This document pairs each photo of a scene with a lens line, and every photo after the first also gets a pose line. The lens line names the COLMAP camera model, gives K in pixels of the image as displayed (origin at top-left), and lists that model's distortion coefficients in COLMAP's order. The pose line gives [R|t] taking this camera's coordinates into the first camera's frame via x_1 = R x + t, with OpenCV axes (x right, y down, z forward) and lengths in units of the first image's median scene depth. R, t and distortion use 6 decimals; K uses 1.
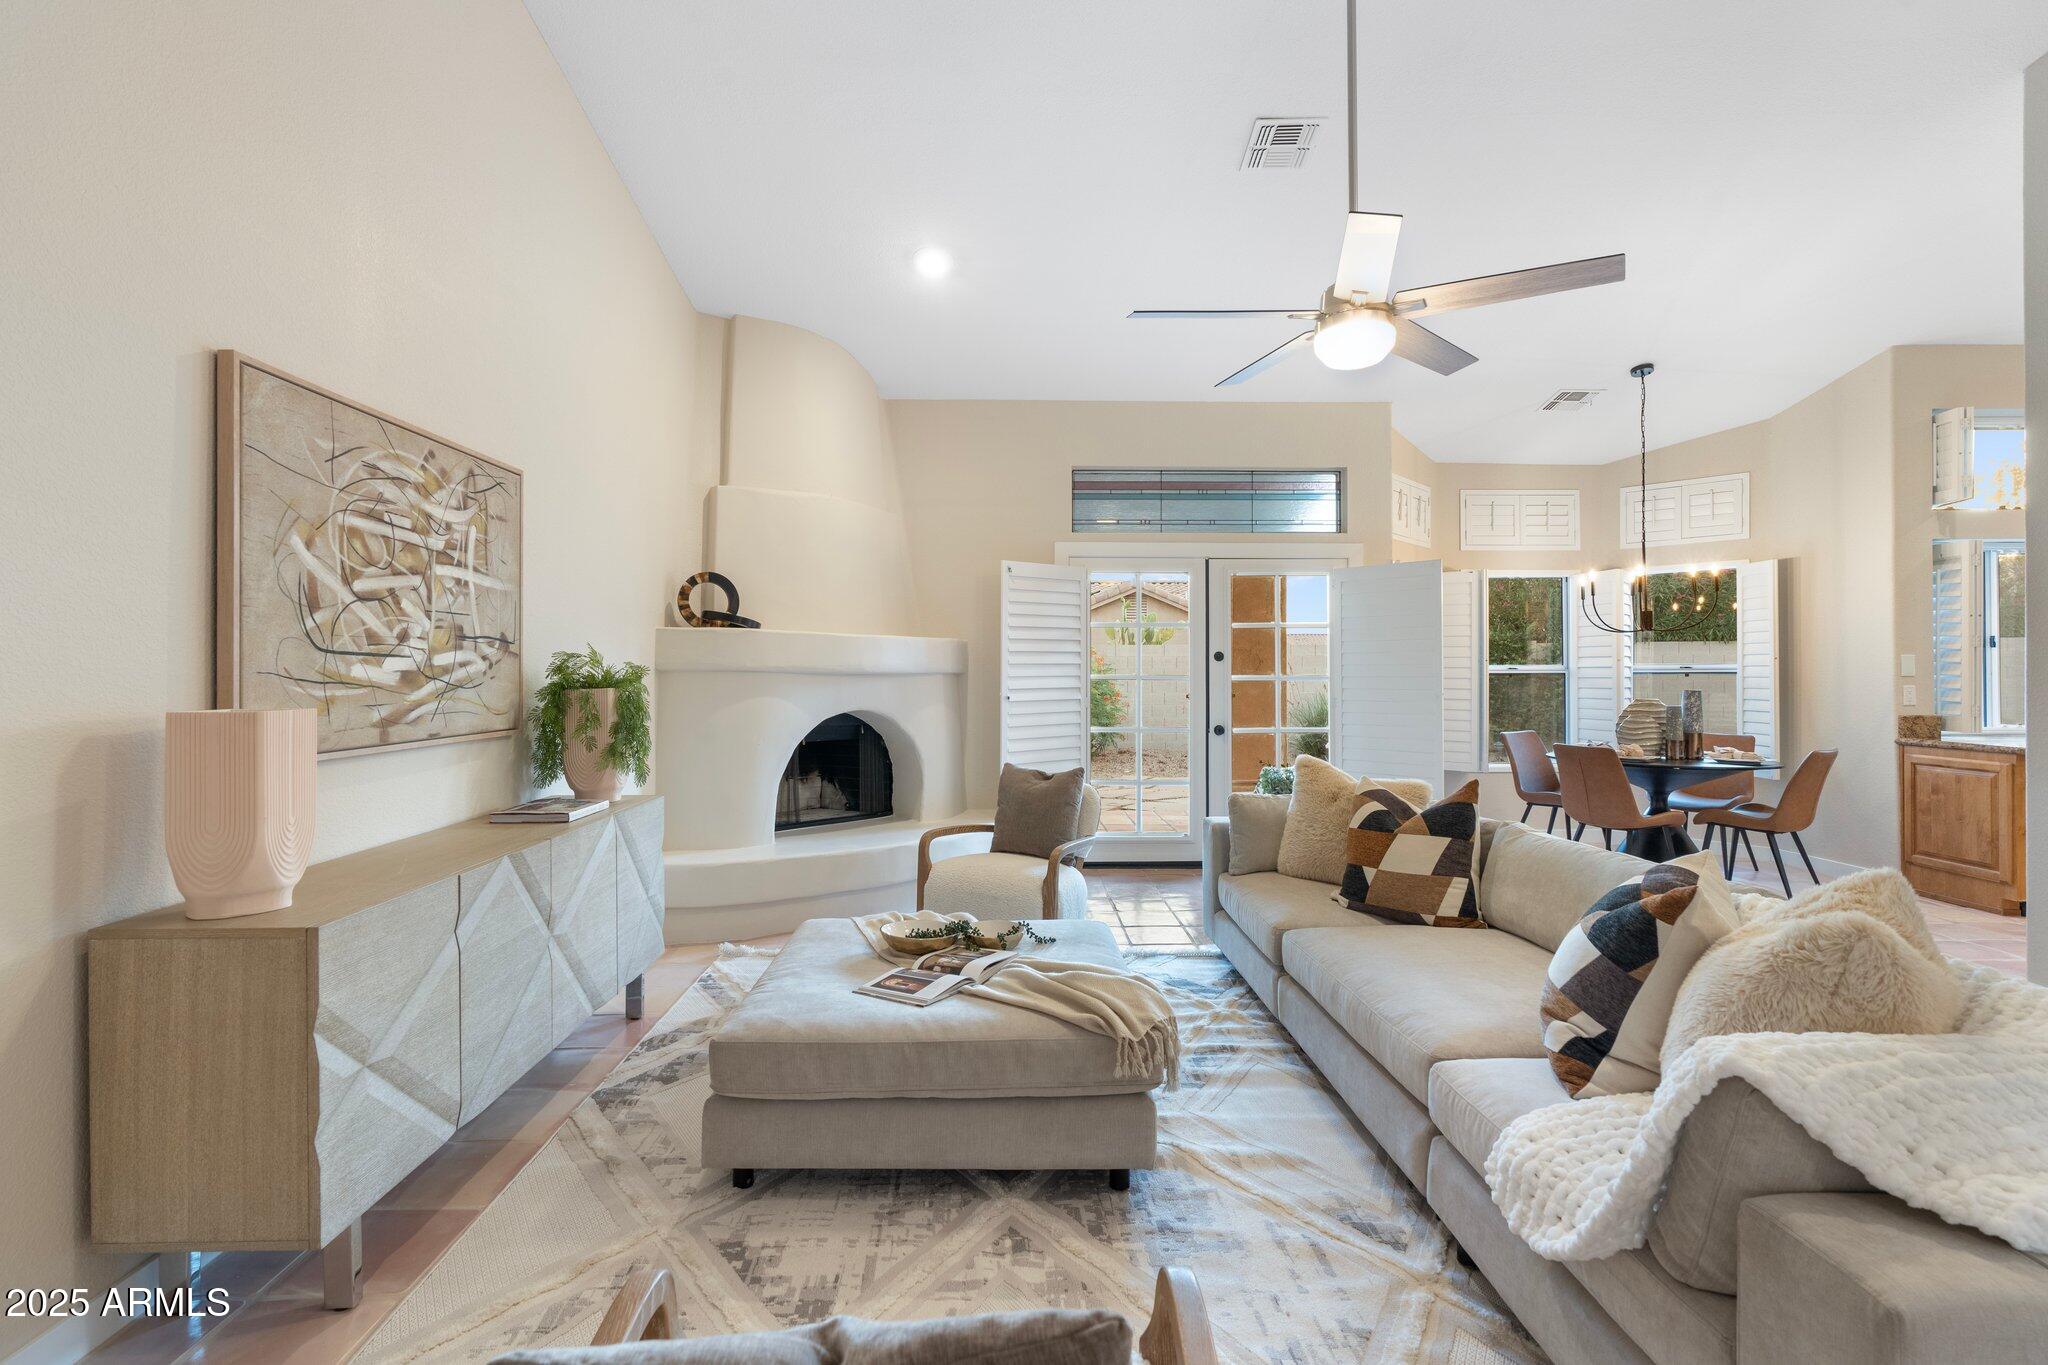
lens RADIAL K [[918.5, 0, 1013.3], [0, 918.5, 670.9], [0, 0, 1]] dist [-0.012097, 0.005484]
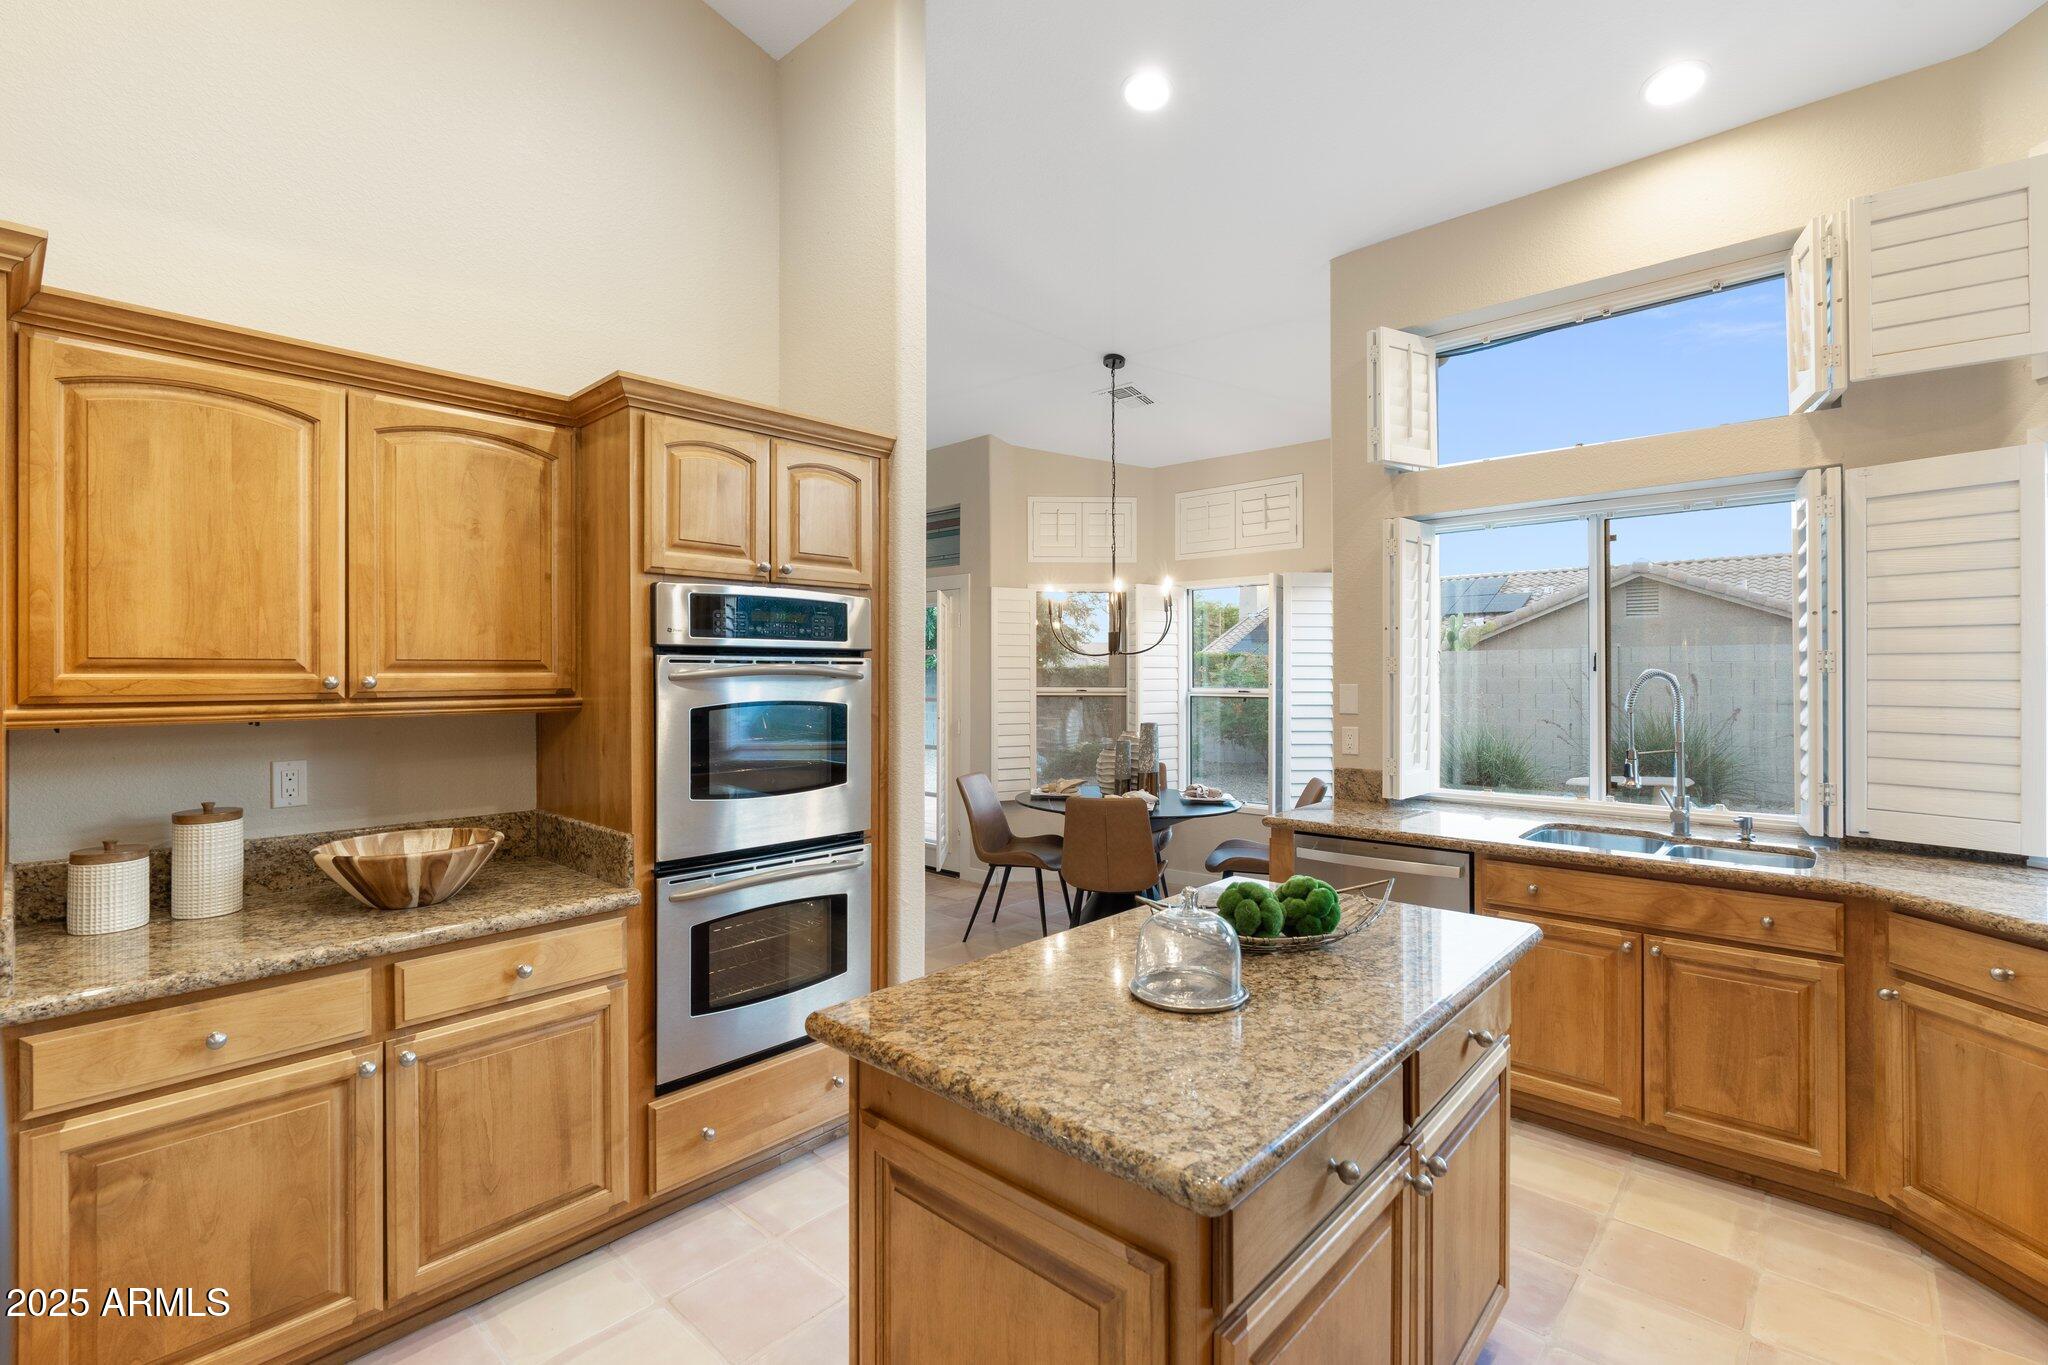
lens RADIAL K [[916.5, 0, 1009.5], [0, 916.5, 678.1], [0, 0, 1]] dist [-0.011545, 0.004483]
pose [[0.723618, 0.004084, -0.690189, 1.442059], [0.000696, 0.999978, 0.006646, -0.030879], [0.690200, -0.005290, 0.723599, 0.330231]]
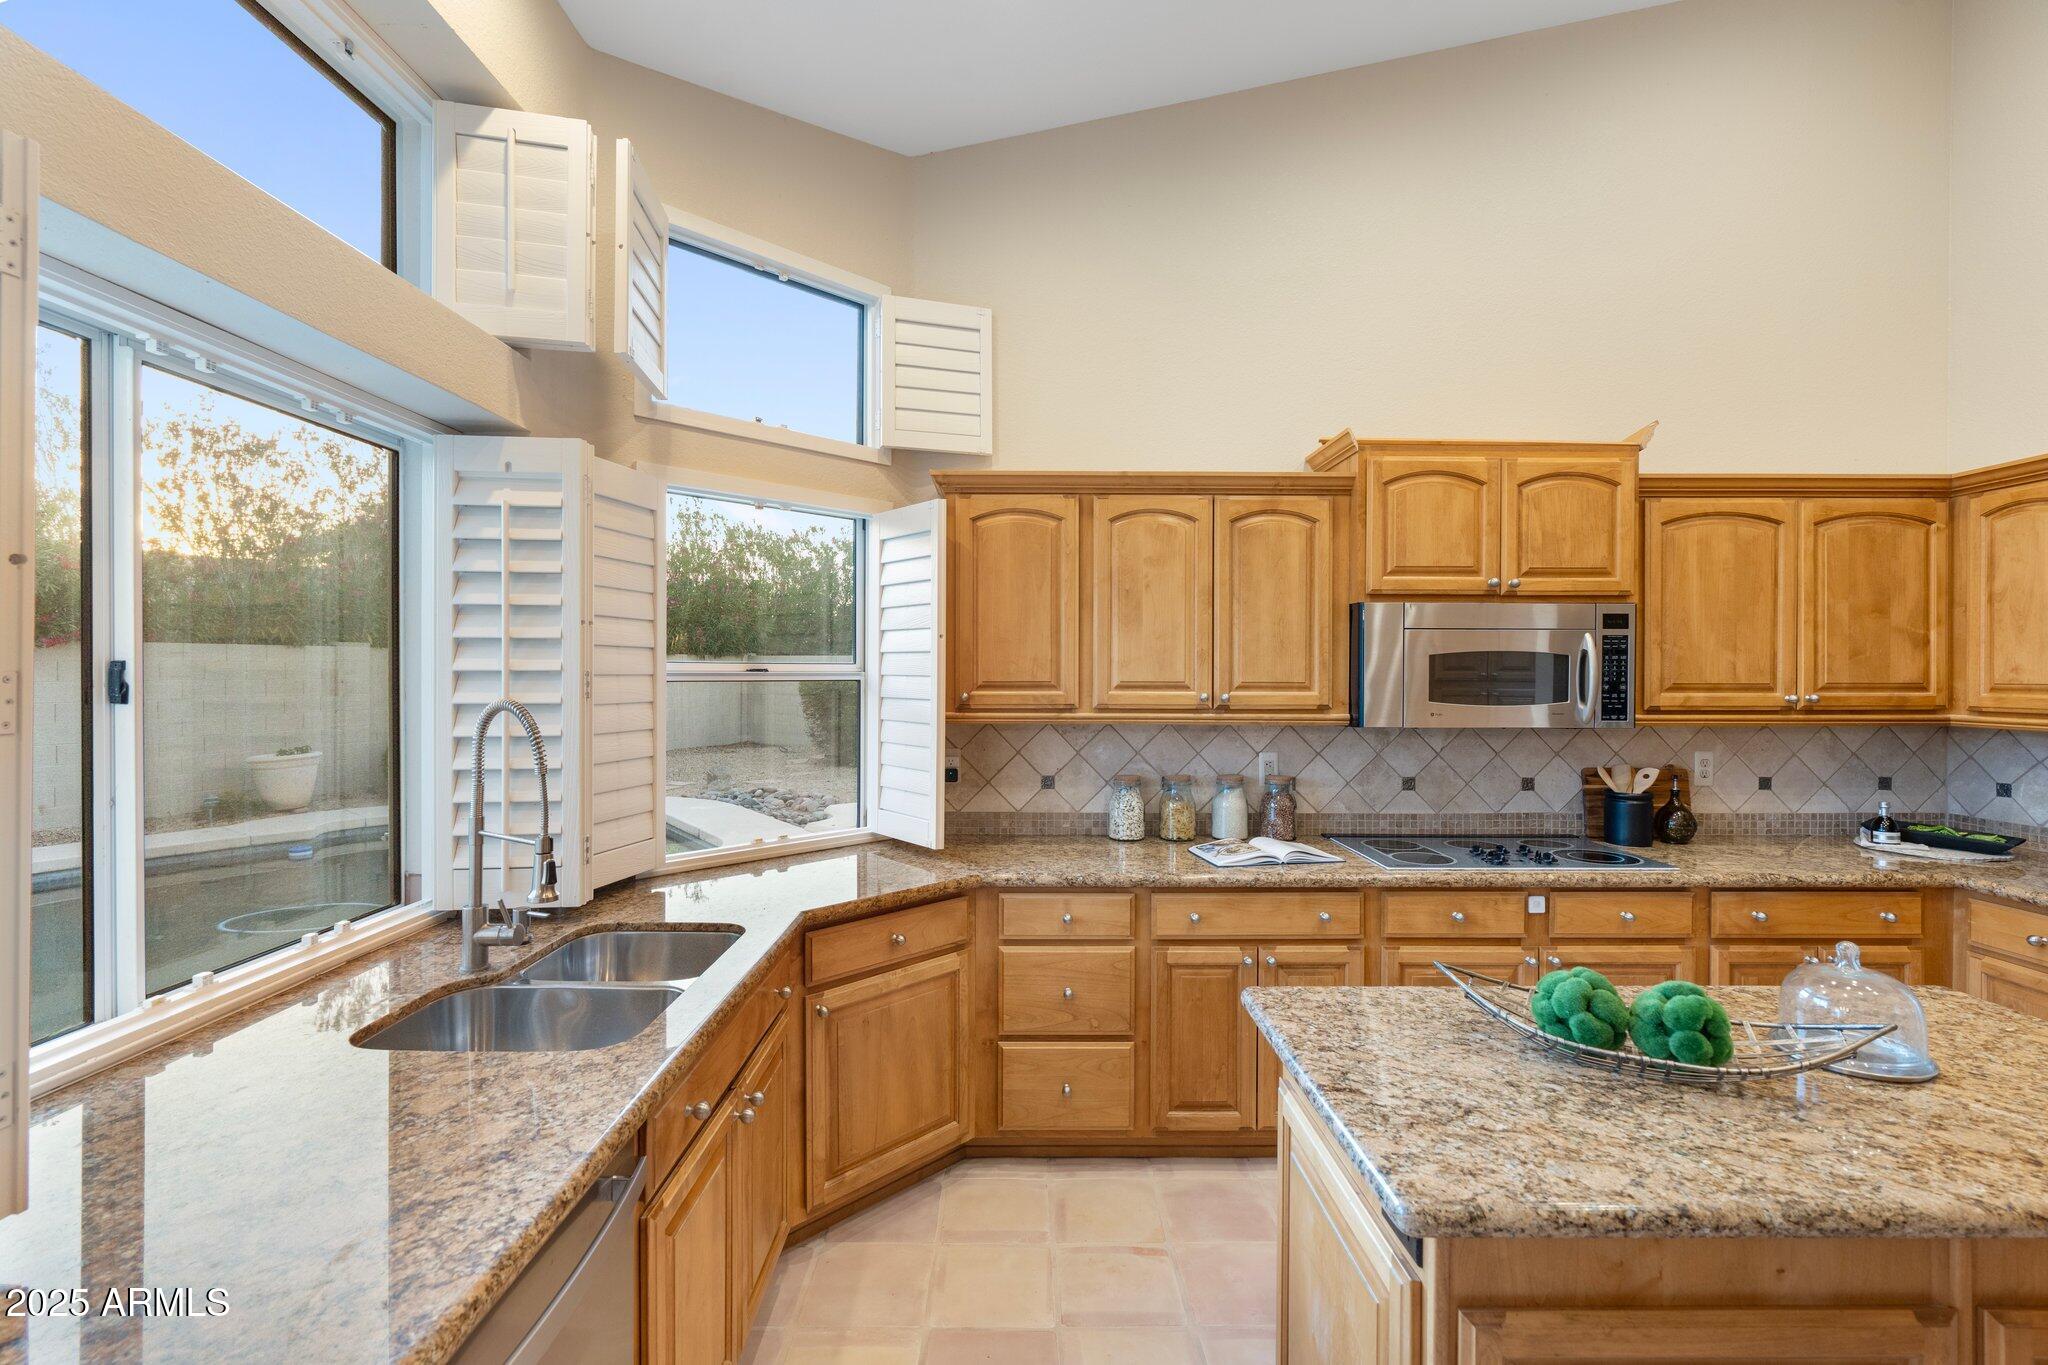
lens RADIAL K [[914.2, 0, 1014.6], [0, 914.2, 676.1], [0, 0, 1]] dist [-0.013014, 0.004517]
pose [[0.015064, -0.001286, 0.999886, 0.965339], [-0.003691, 0.999992, 0.001342, -0.042291], [-0.999880, -0.003711, 0.015060, 0.874630]]
